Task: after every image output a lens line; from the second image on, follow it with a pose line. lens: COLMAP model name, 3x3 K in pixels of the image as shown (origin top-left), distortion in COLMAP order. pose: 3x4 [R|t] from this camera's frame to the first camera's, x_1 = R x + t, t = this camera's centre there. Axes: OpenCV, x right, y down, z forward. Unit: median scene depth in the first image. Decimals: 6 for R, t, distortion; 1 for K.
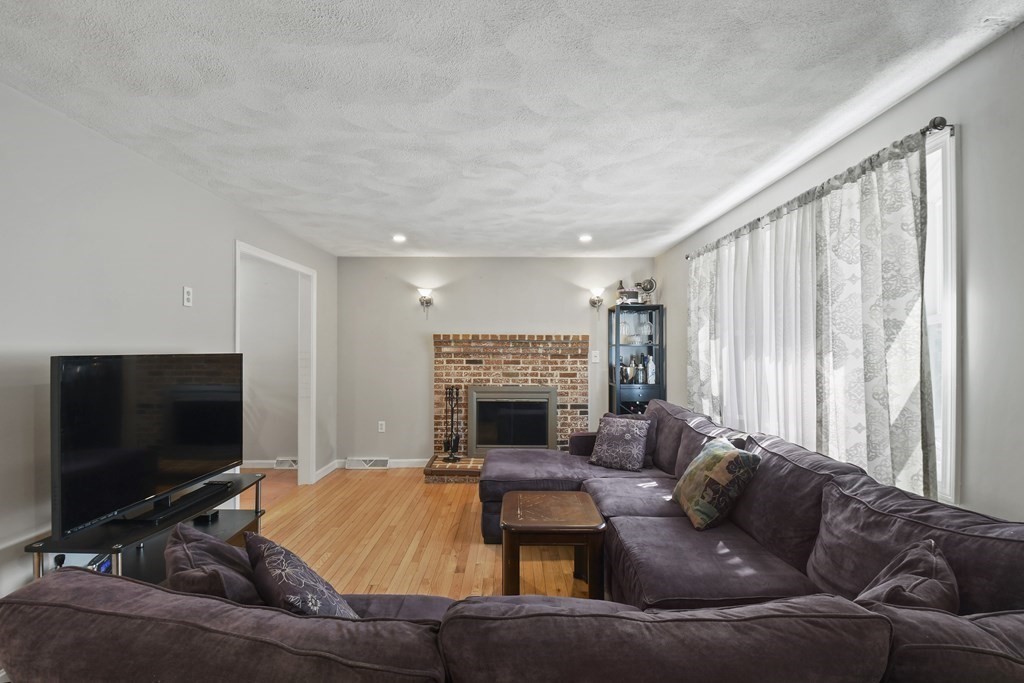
lens RADIAL K [[456.4, 0, 510.7], [0, 456.4, 348.1], [0, 0, 1]] dist [0.017079, -0.027162]
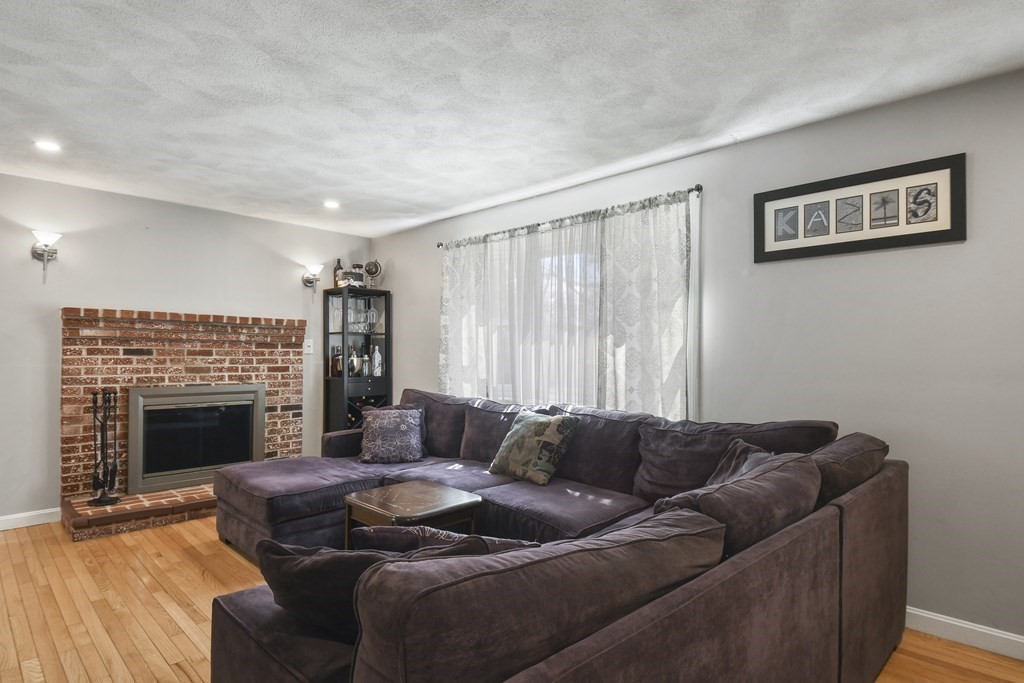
lens RADIAL K [[549.4, 0, 509.3], [0, 549.4, 352.8], [0, 0, 1]] dist [0.052900, -0.054452]
pose [[0.701738, 0.003249, 0.712428, -0.284648], [-0.008858, 0.999952, 0.004165, 0.023312], [-0.712380, -0.009233, 0.701733, 0.034089]]
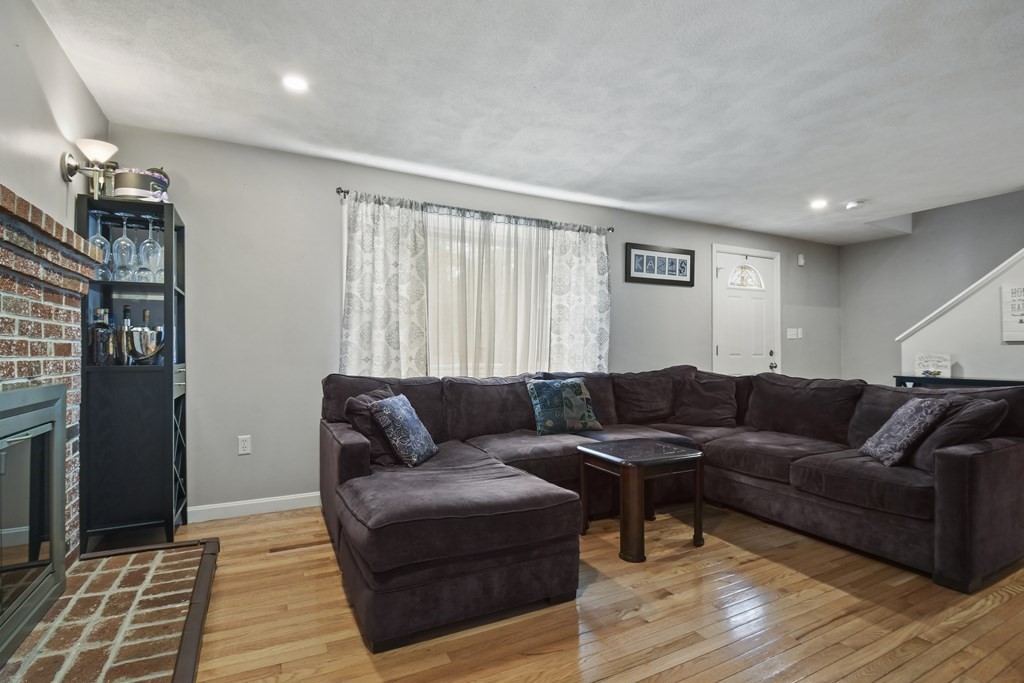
lens RADIAL K [[486.1, 0, 506.7], [0, 486.1, 354.0], [0, 0, 1]] dist [0.021495, -0.000055]
pose [[-0.460830, -0.009514, 0.887437, -0.387006], [-0.004786, 0.999955, 0.008235, 0.057061], [-0.887475, -0.000452, -0.460855, 0.886757]]
